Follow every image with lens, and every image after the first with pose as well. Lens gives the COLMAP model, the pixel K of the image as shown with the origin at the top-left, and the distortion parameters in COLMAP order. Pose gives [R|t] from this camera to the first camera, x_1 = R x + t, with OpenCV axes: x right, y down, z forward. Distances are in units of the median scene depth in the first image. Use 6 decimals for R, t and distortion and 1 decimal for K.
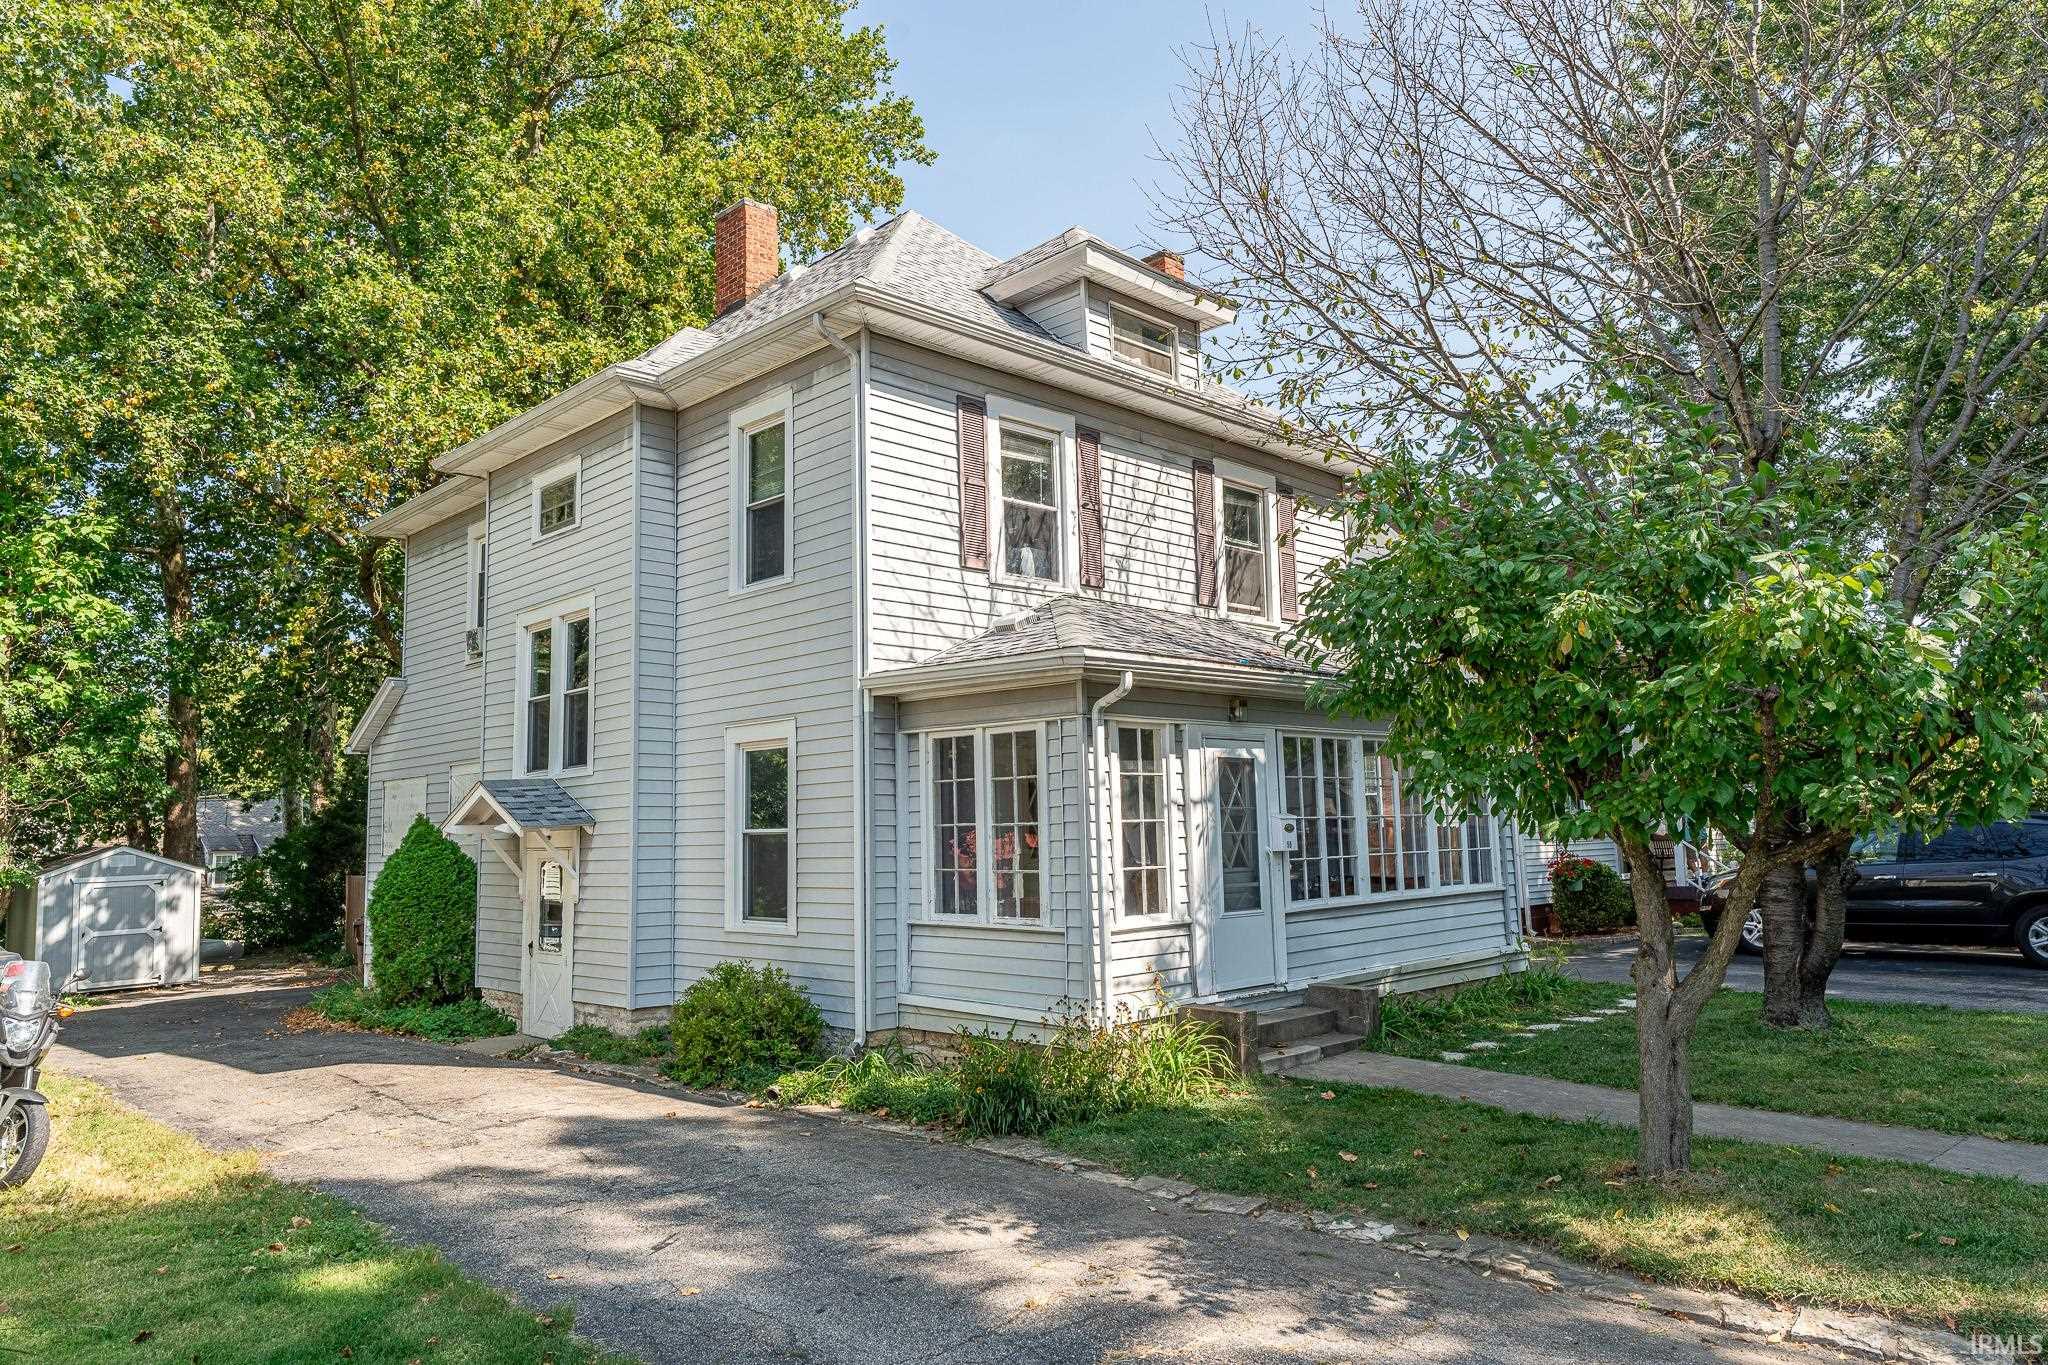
lens RADIAL K [[1335.0, 0, 1024.0], [0, 1335.0, 682.5], [0, 0, 1]] dist [0.000013, 0.000875]
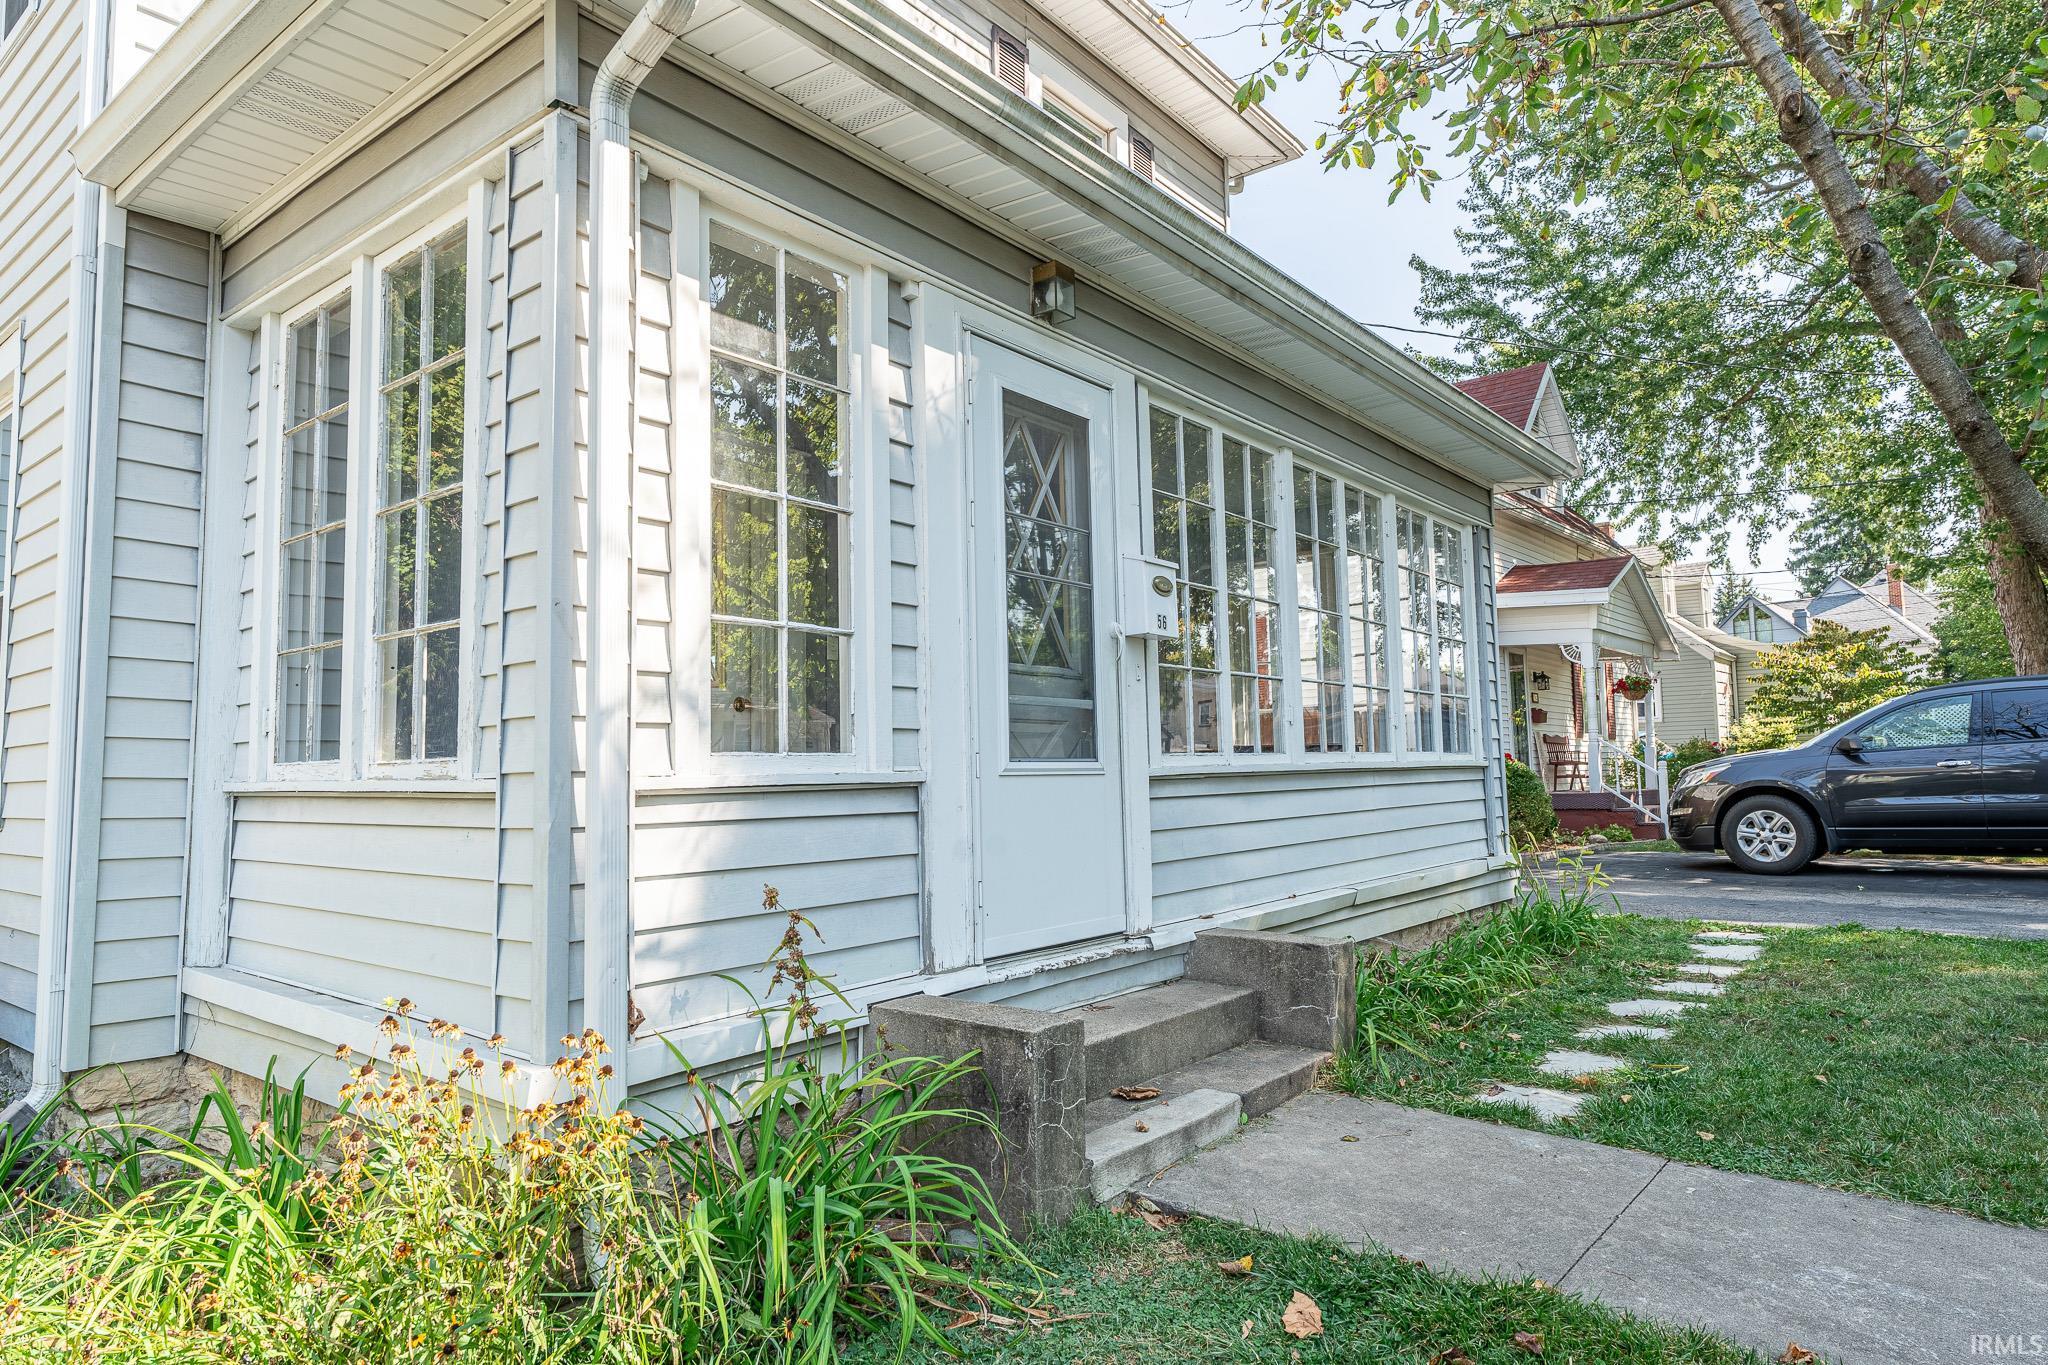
lens RADIAL K [[1209.7, 0, 1024.0], [0, 1209.7, 682.5], [0, 0, 1]] dist [-0.001873, -0.000987]
pose [[0.992669, 0.014357, 0.120010, 0.102110], [-0.018743, 0.999194, 0.035496, 0.125174], [-0.119404, -0.037485, 0.992138, 0.589257]]
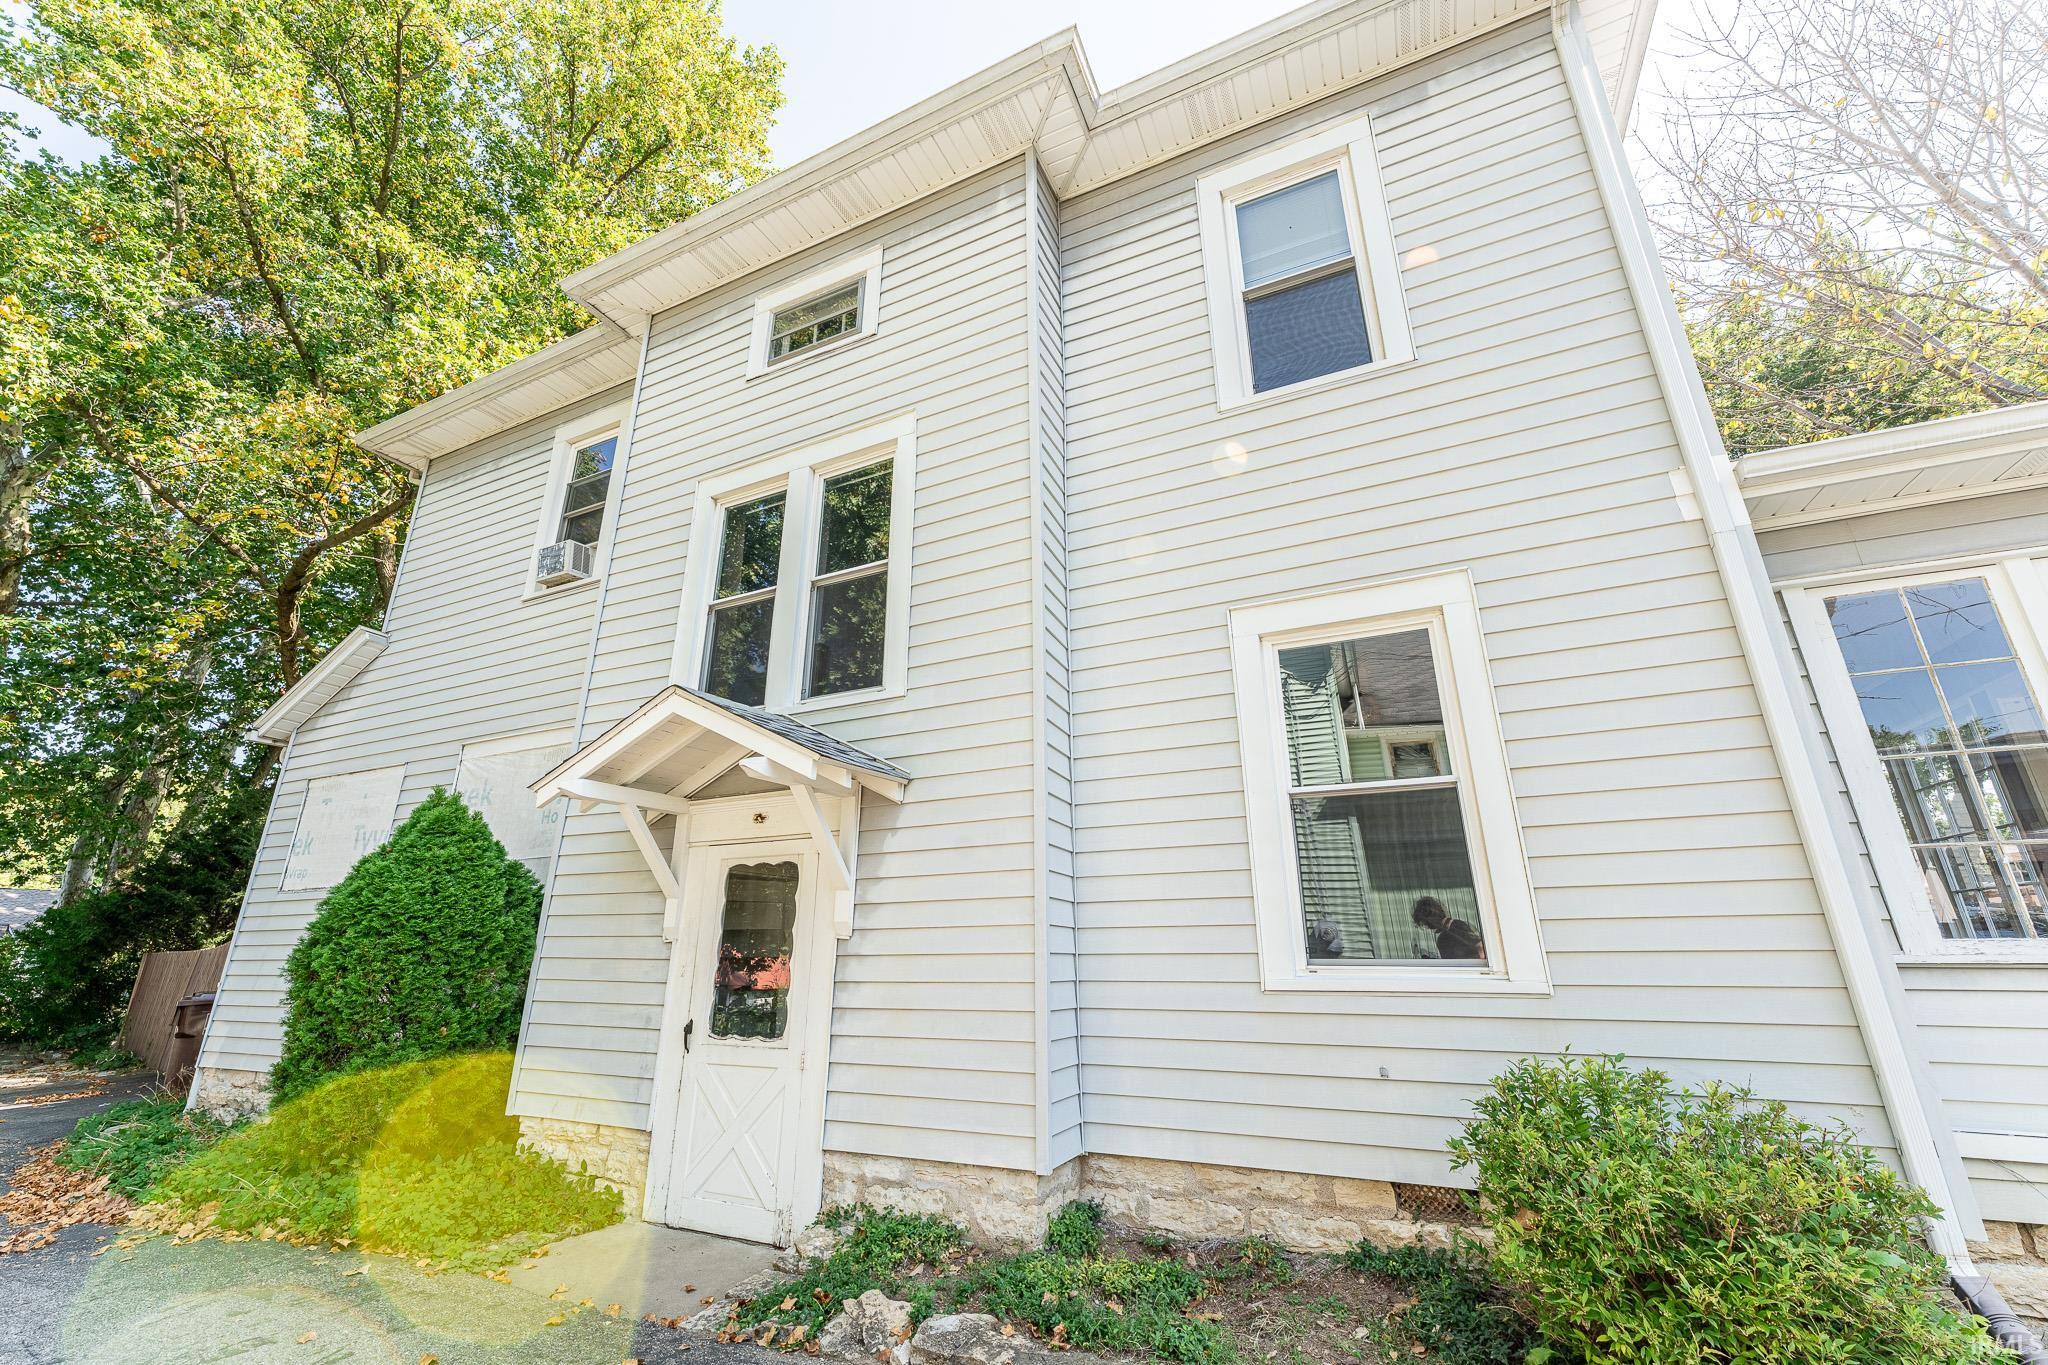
lens RADIAL K [[815.2, 0, 1024.0], [0, 815.2, 682.5], [0, 0, 1]] dist [0.000804, 0.000083]
pose [[0.938690, 0.128329, 0.319989, -0.452730], [-0.056716, 0.972977, -0.223828, 0.160585], [-0.340065, 0.191957, 0.920602, 0.790227]]
